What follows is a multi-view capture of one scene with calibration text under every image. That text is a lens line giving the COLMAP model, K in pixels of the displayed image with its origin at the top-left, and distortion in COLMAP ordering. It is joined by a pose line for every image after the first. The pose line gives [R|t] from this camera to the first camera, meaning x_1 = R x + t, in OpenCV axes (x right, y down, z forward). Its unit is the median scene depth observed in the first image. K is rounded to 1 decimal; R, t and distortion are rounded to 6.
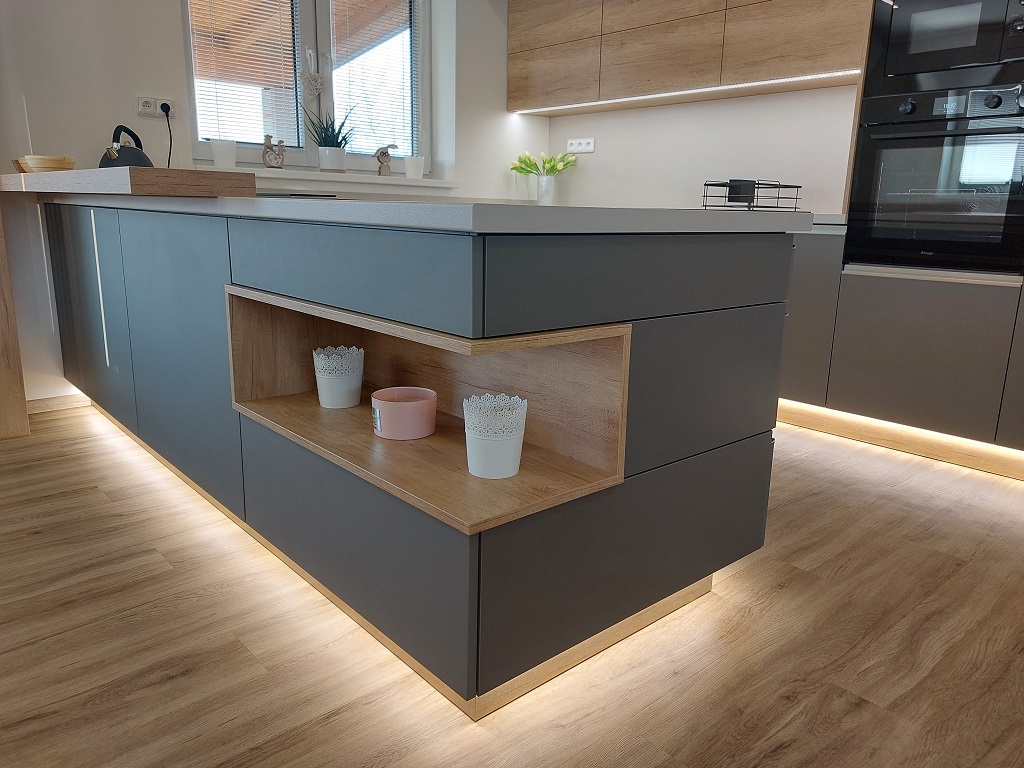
lens RADIAL K [[741.3, 0, 524.1], [0, 741.3, 383.2], [0, 0, 1]] dist [0.067657, -0.056721]
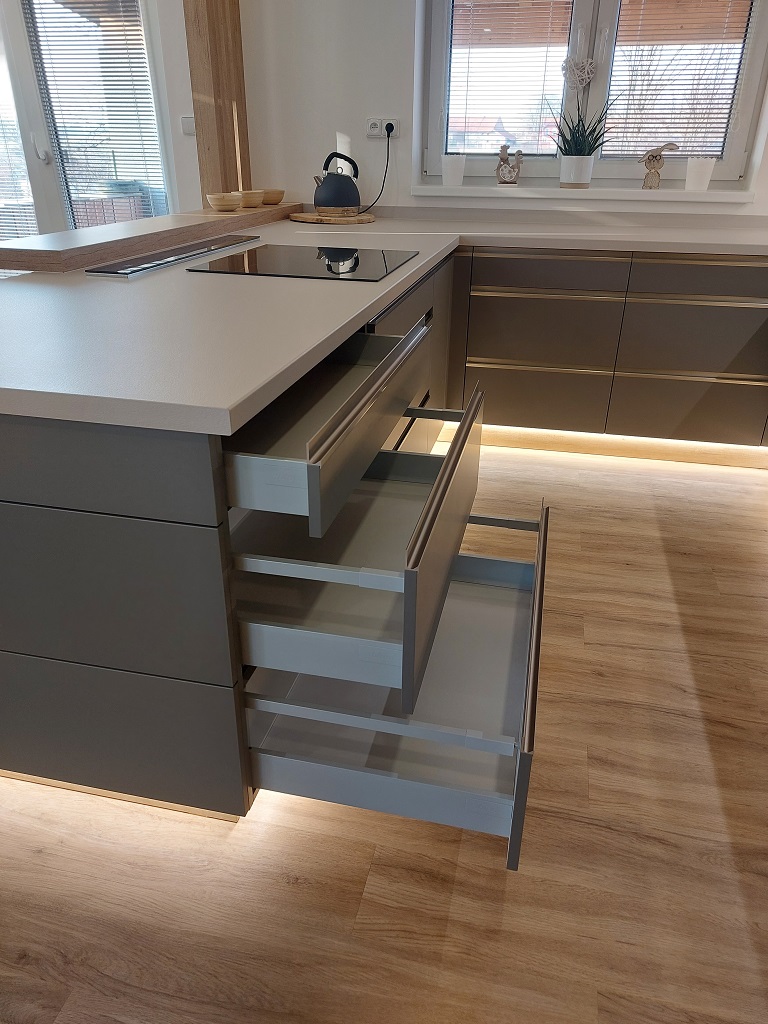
lens RADIAL K [[741.3, 0, 385.7], [0, 741.3, 511.4], [0, 0, 1]] dist [0.067657, -0.056721]
pose [[0.571104, 0.345430, -0.744660, 0.489543], [-0.185532, 0.937994, 0.292823, -0.182054], [0.799636, -0.029074, 0.599781, 0.381279]]
